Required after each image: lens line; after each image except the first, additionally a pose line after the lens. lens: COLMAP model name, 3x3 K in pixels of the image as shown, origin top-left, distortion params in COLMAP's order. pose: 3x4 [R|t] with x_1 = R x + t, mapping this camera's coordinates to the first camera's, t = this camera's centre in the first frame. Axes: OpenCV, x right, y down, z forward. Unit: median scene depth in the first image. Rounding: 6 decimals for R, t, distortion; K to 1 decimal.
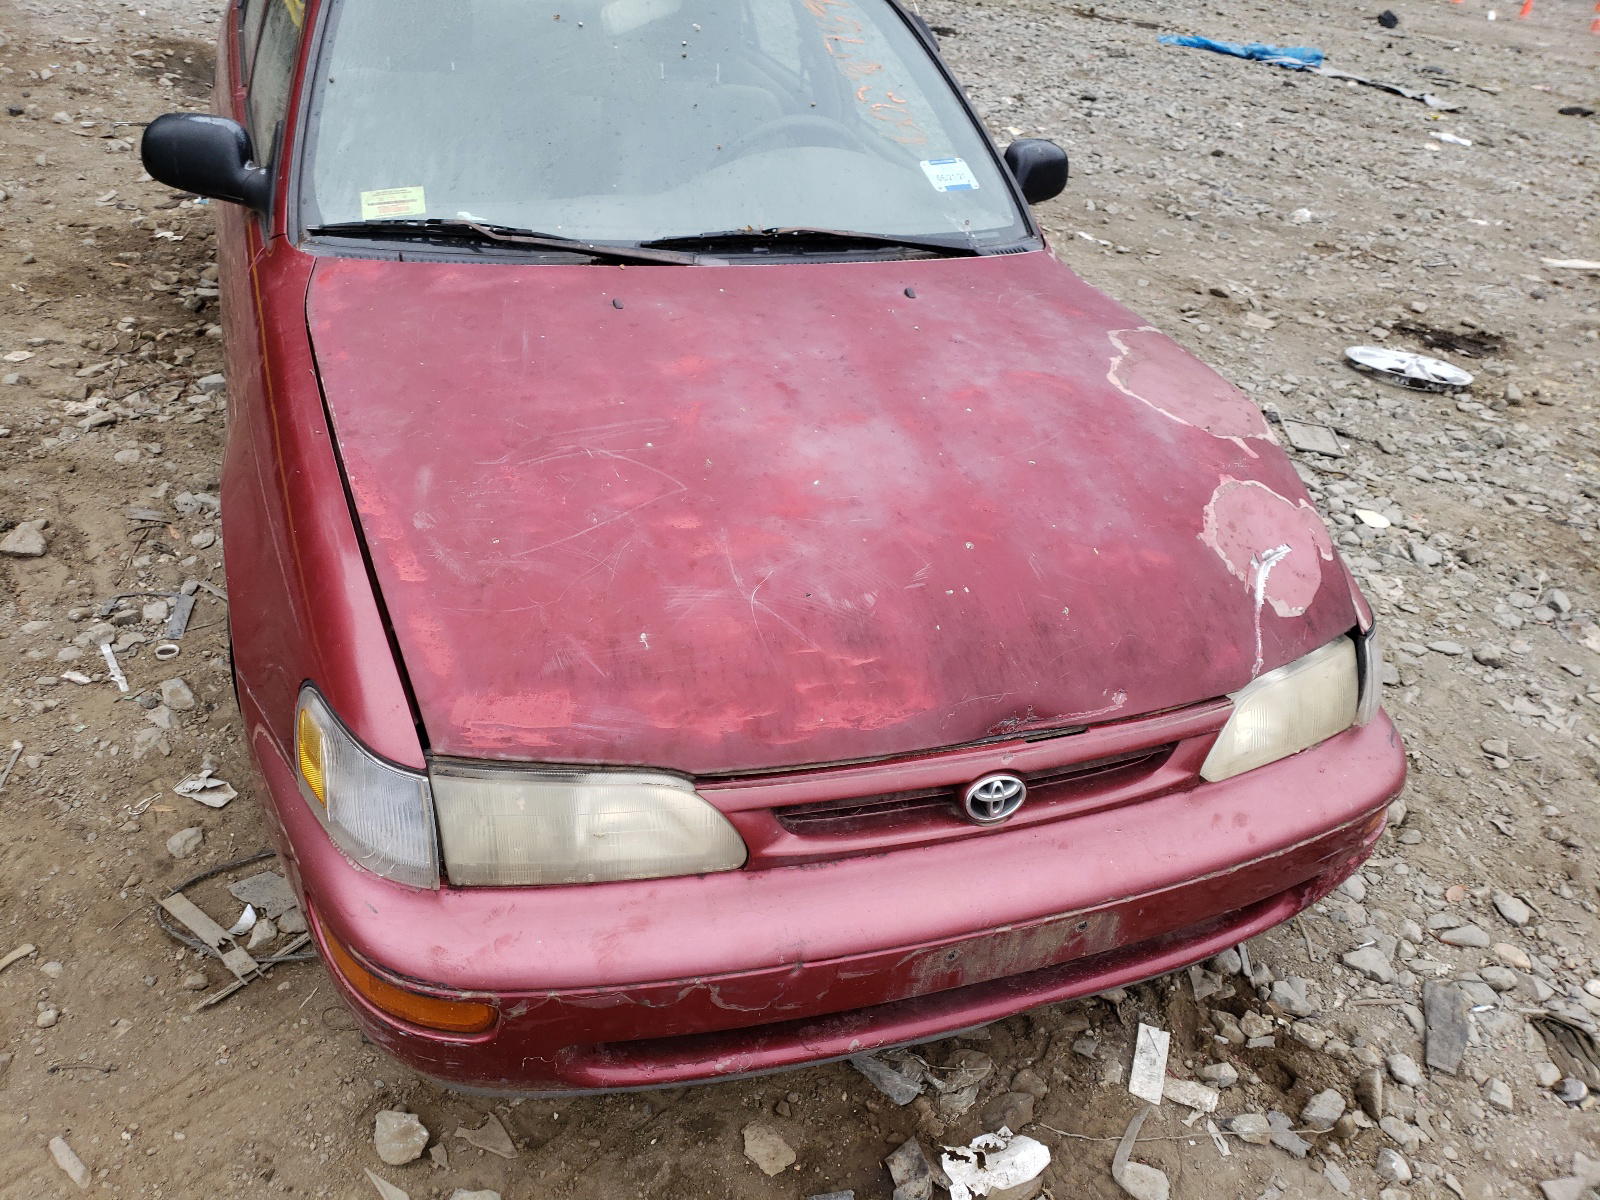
lens RADIAL K [[1400.3, 0, 795.9], [0, 1400.3, 432.5], [0, 0, 1]] dist [0.012588, 0.001669]
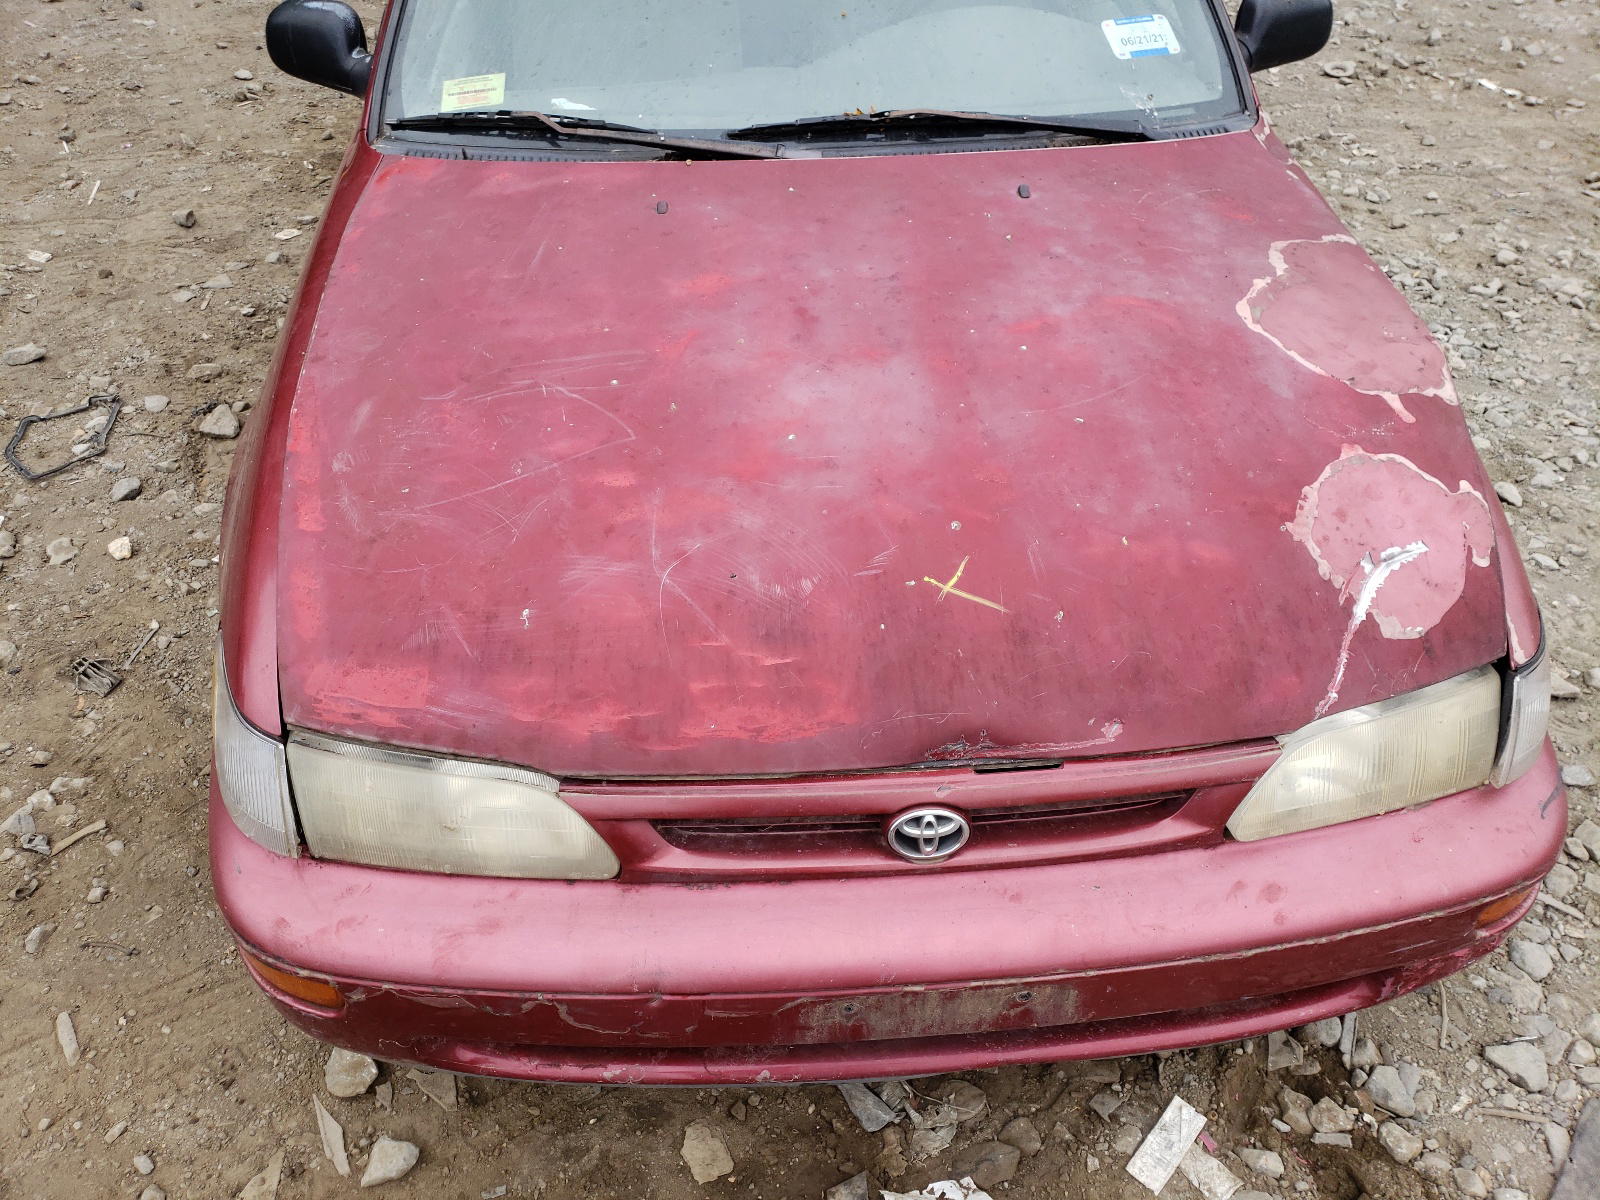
lens RADIAL K [[1423.6, 0, 801.7], [0, 1423.6, 481.3], [0, 0, 1]] dist [-0.031976, 0.083939]
pose [[0.951095, 0.064605, -0.302068, 0.280317], [-0.022191, 0.989648, 0.141788, -0.059078], [0.308101, -0.128151, 0.942683, 0.185517]]
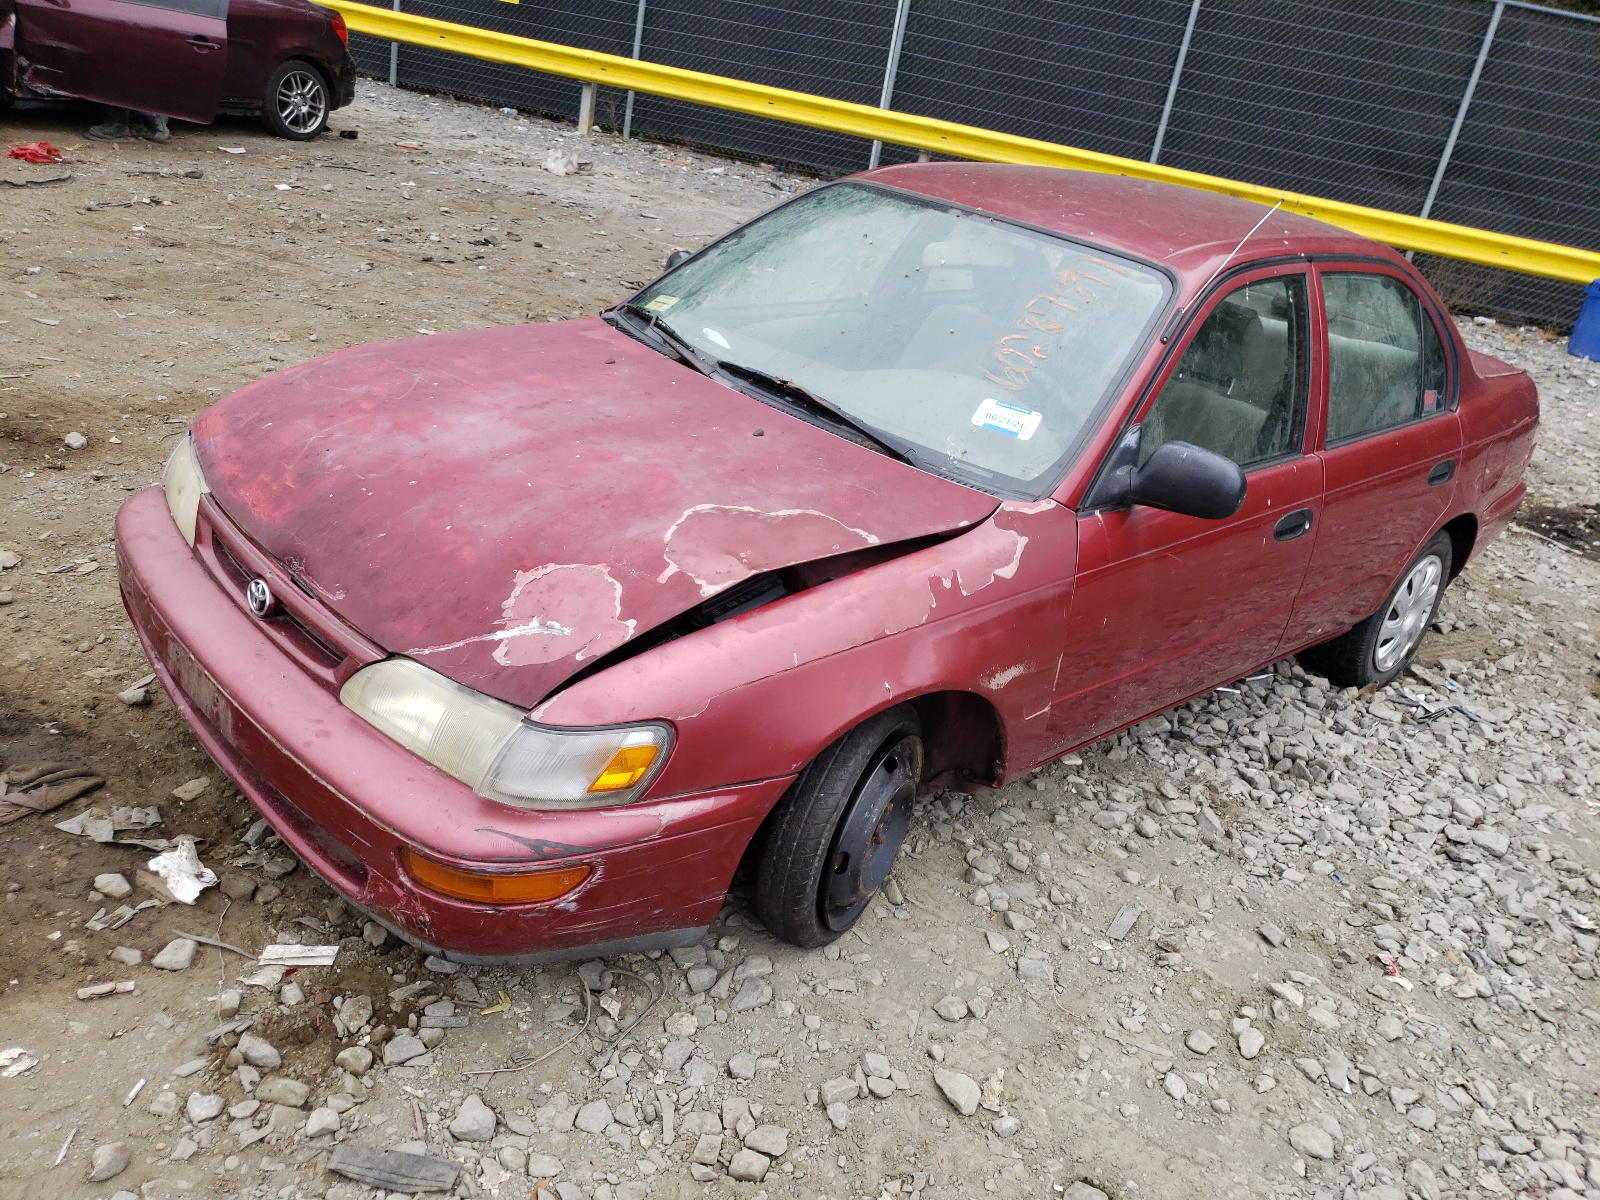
lens RADIAL K [[1423.6, 0, 801.7], [0, 1423.6, 481.3], [0, 0, 1]] dist [-0.031976, 0.083939]
pose [[0.389824, 0.253781, -0.885230, 1.440441], [-0.507740, 0.861195, 0.023300, -0.138994], [0.768269, 0.440384, 0.464570, 0.634239]]
